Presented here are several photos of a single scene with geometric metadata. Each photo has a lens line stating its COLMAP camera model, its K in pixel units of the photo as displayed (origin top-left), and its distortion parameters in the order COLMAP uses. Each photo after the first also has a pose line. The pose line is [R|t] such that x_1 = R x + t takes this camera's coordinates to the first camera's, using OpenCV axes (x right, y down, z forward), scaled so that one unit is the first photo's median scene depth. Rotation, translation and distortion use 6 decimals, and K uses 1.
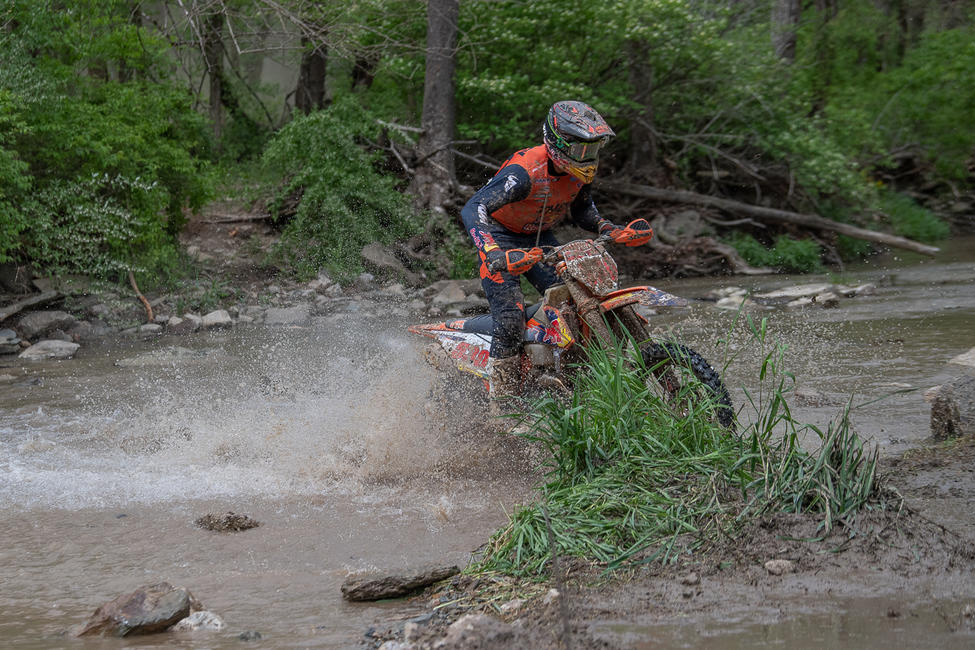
lens RADIAL K [[3885.6, 0, 394.6], [0, 3885.6, 312.0], [0, 0, 1]] dist [0.807031, 0.000000]
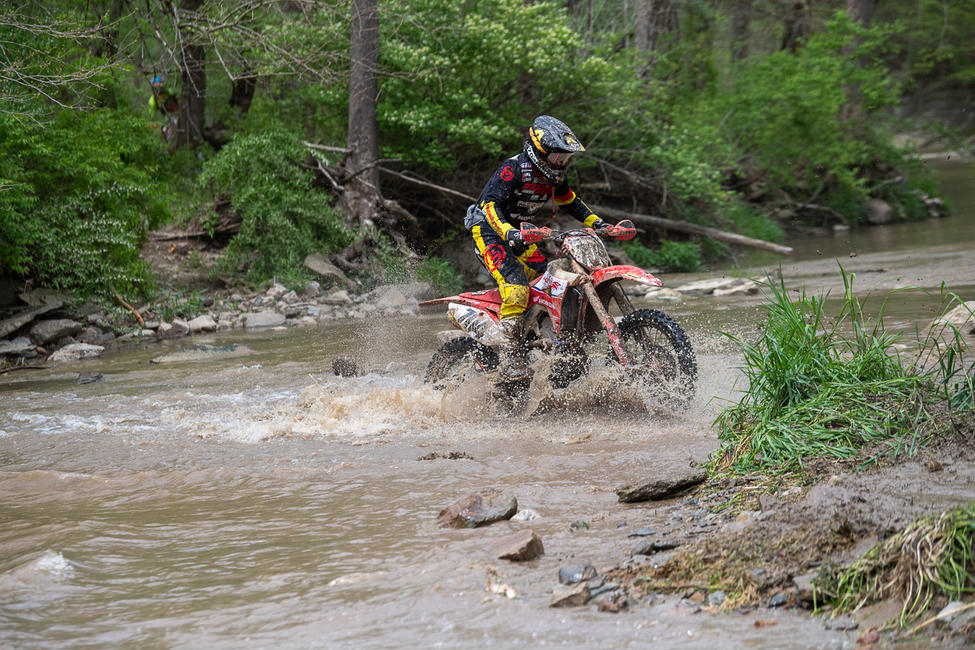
lens RADIAL K [[3925.7, 0, 494.8], [0, 3925.7, 320.1], [0, 0, 1]] dist [1.460841, 0.000000]
pose [[0.992471, -0.031327, 0.118408, -0.085299], [0.032394, 0.999450, -0.007091, 0.010124], [-0.118120, 0.010873, 0.992940, -0.102980]]
